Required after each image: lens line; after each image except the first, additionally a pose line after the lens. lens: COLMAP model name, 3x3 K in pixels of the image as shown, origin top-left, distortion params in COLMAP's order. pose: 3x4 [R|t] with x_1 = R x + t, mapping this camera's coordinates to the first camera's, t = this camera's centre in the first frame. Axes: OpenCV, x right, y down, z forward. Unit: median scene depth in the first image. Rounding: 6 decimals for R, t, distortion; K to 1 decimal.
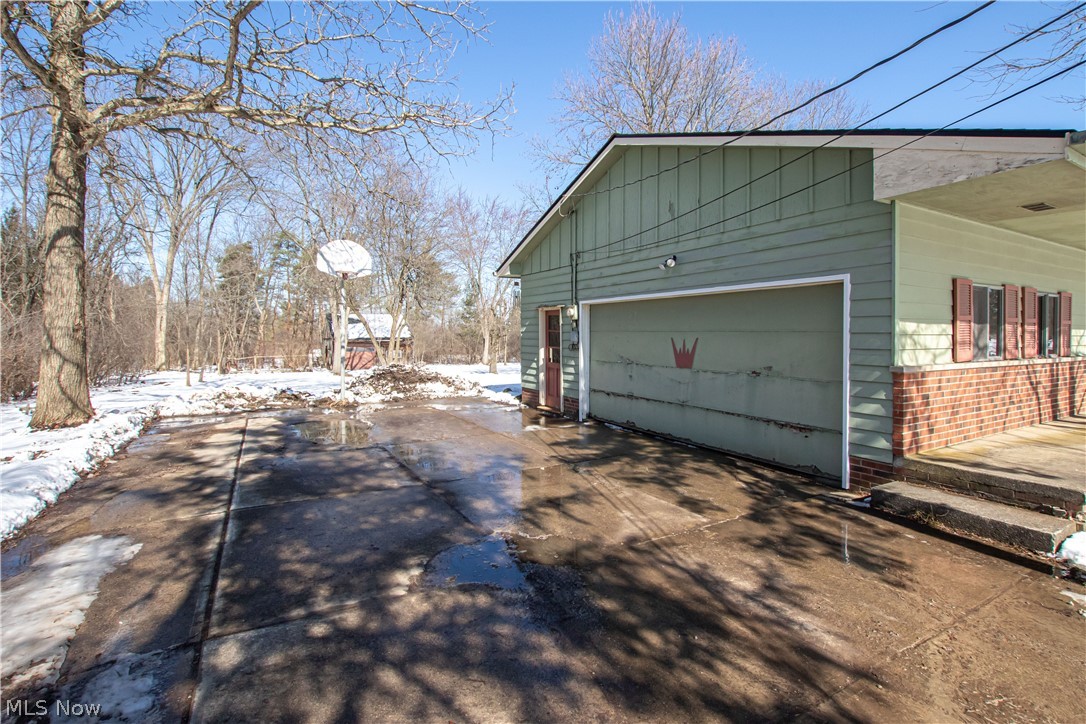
lens RADIAL K [[502.1, 0, 529.6], [0, 502.1, 328.8], [0, 0, 1]] dist [-0.028002, 0.003082]
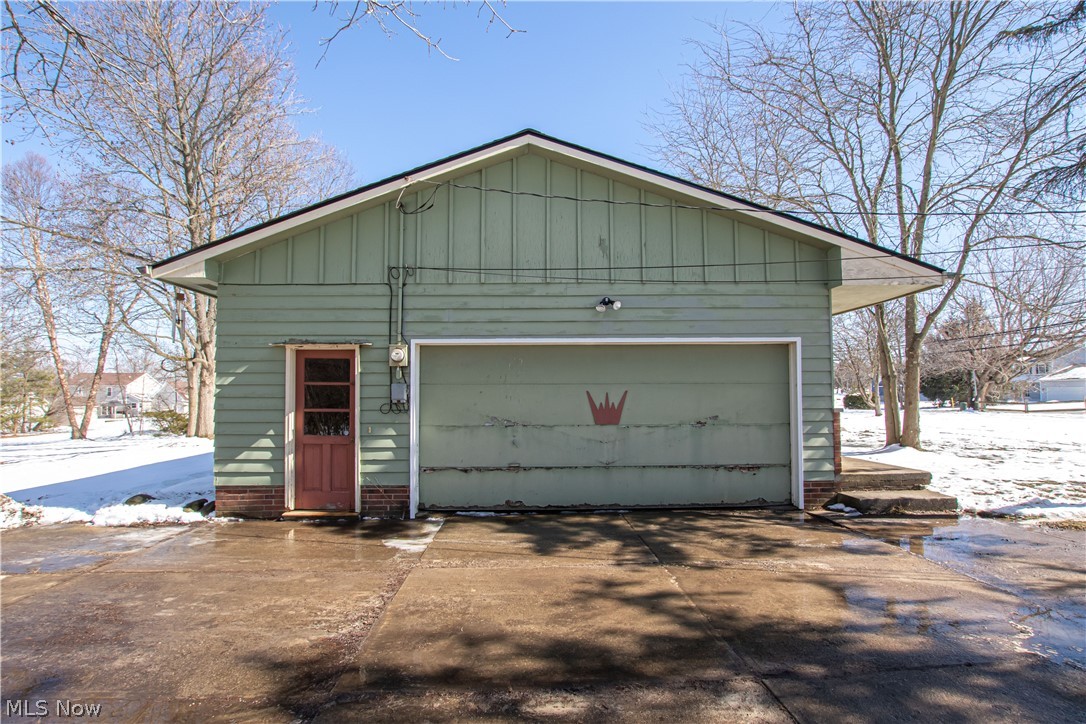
lens RADIAL K [[502.1, 0, 542.7], [0, 502.1, 371.1], [0, 0, 1]] dist [-0.028002, 0.003082]
pose [[0.452248, 0.040978, 0.890950, -0.661894], [-0.001214, 0.998971, -0.045330, 0.028612], [-0.891891, 0.019419, 0.451832, 0.850564]]
